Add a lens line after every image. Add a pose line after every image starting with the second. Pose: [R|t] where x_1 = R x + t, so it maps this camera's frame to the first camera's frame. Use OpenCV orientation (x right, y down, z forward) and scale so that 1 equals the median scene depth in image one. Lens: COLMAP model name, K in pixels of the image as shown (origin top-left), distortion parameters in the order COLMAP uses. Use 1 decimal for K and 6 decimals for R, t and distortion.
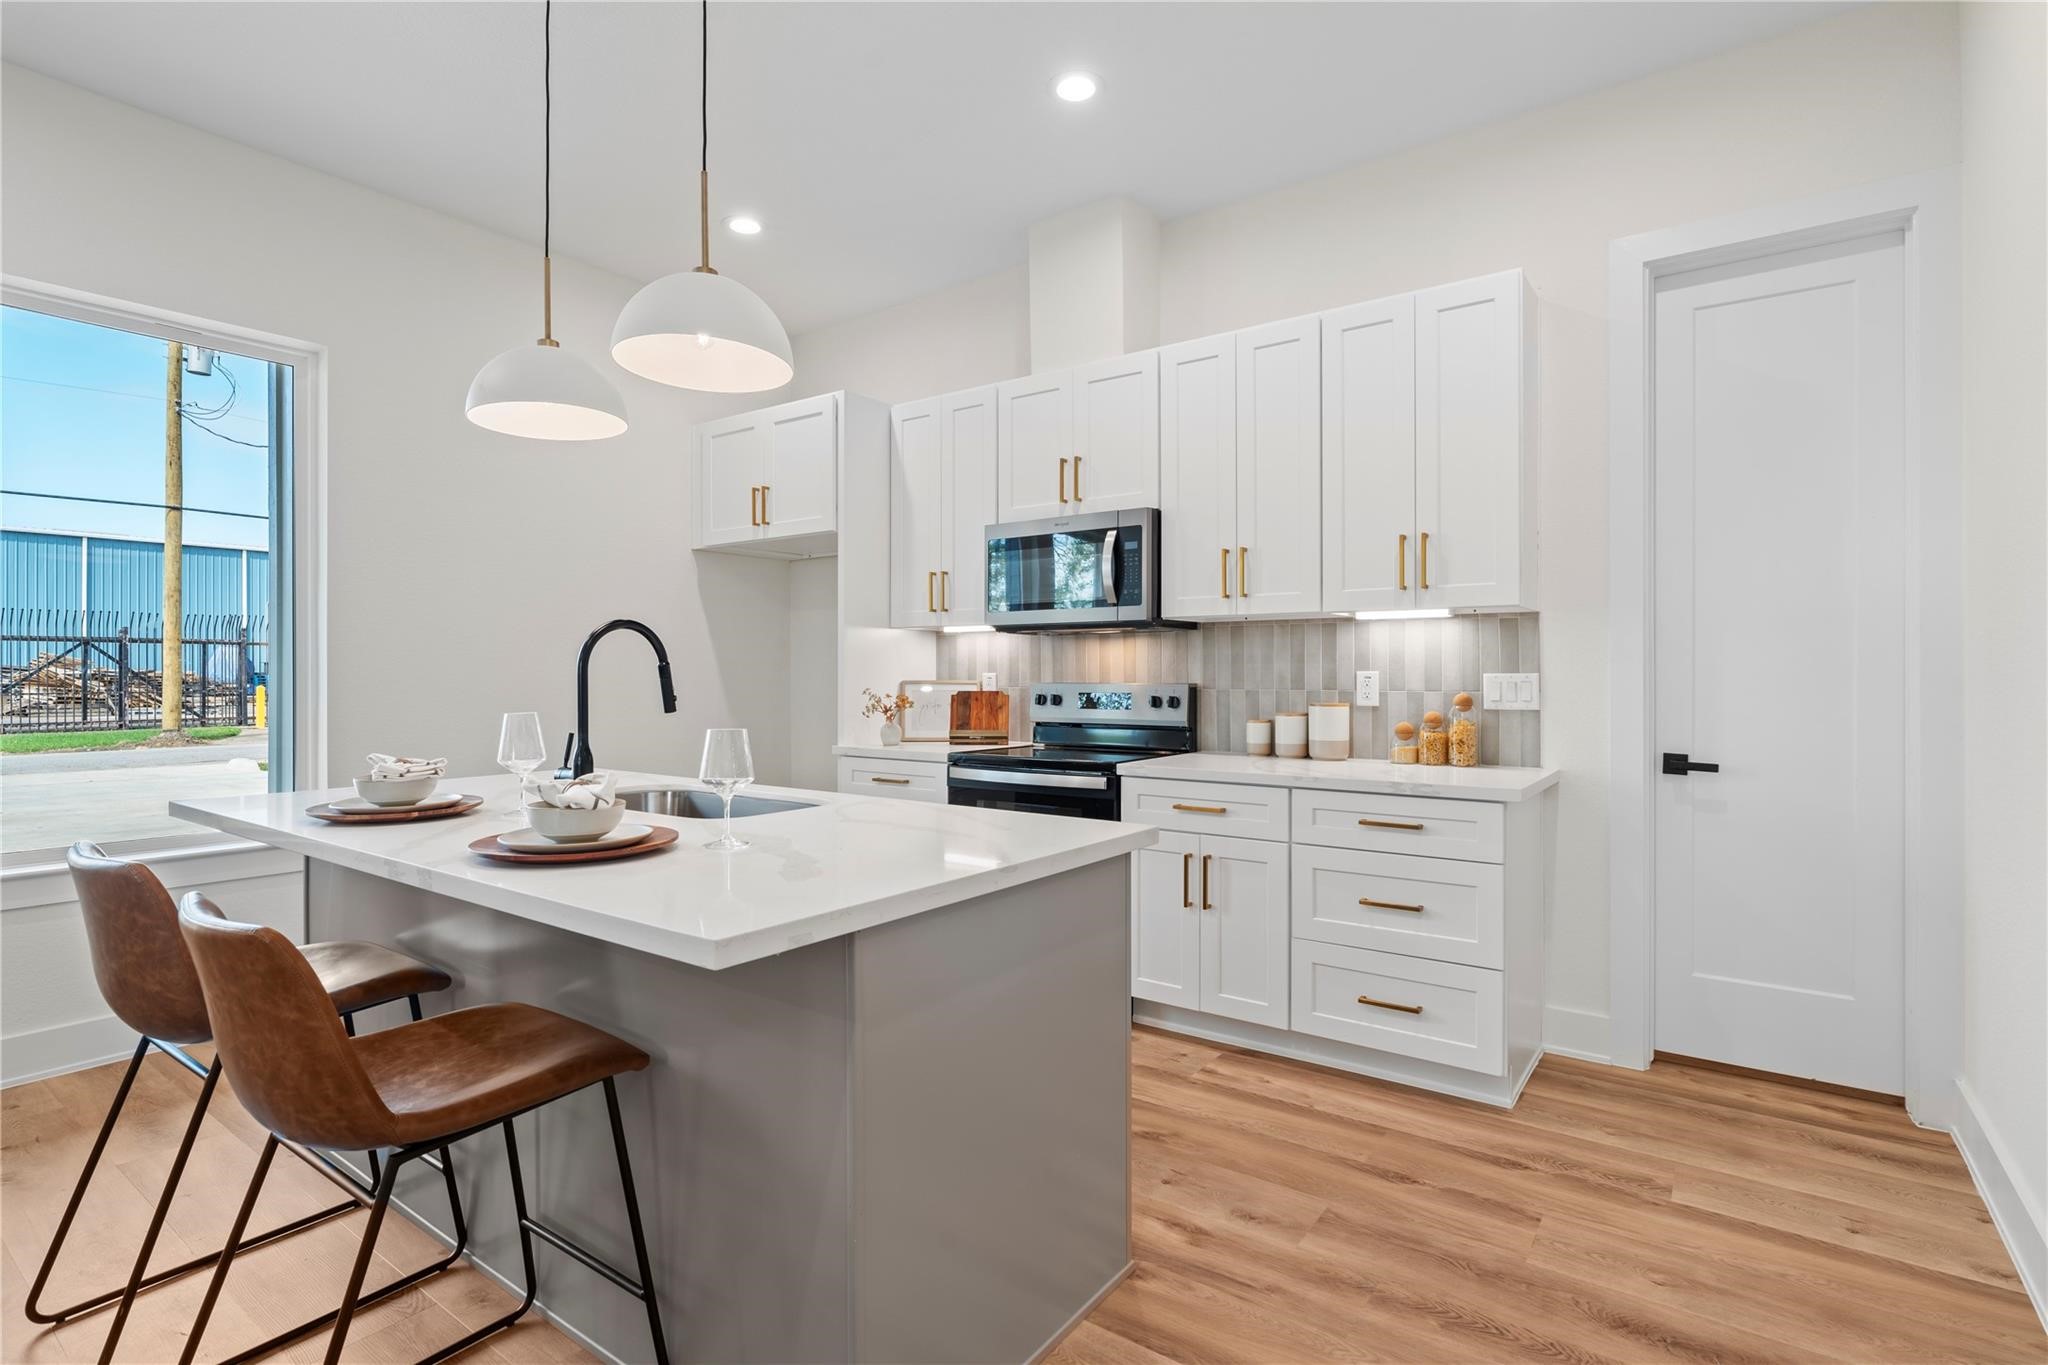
lens RADIAL K [[993.6, 0, 1024.0], [0, 993.6, 682.5], [0, 0, 1]] dist [-0.000759, -0.000070]
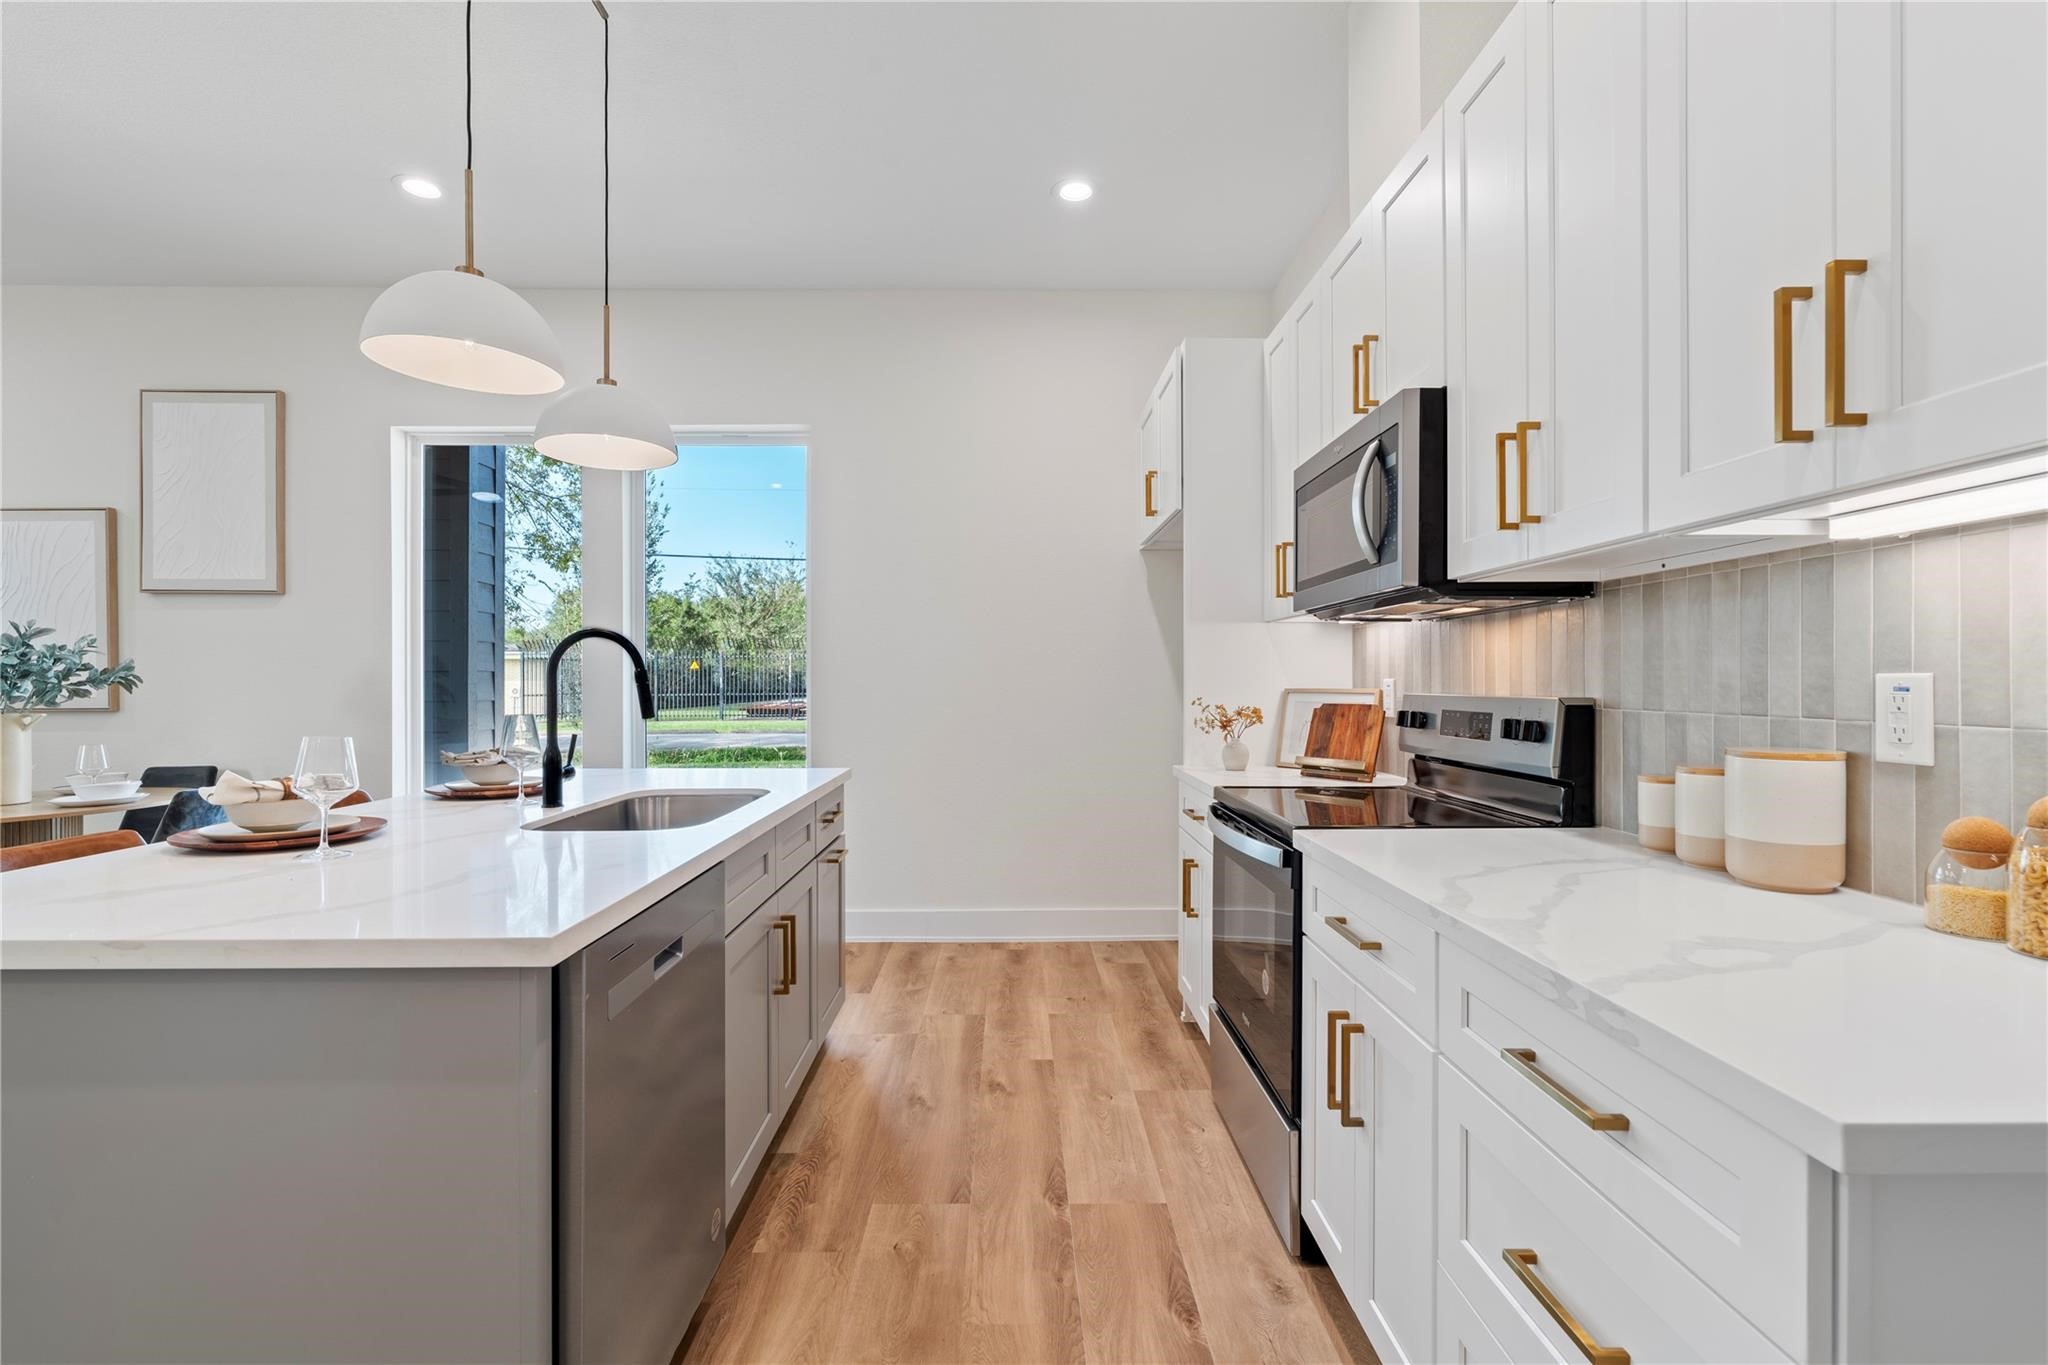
lens RADIAL K [[934.8, 0, 1024.0], [0, 934.8, 682.5], [0, 0, 1]] dist [0.001503, 0.000251]
pose [[0.597627, 0.002040, -0.801772, 0.421231], [-0.005604, 0.999983, -0.001633, -0.004894], [0.801755, 0.005469, 0.597628, 0.498074]]
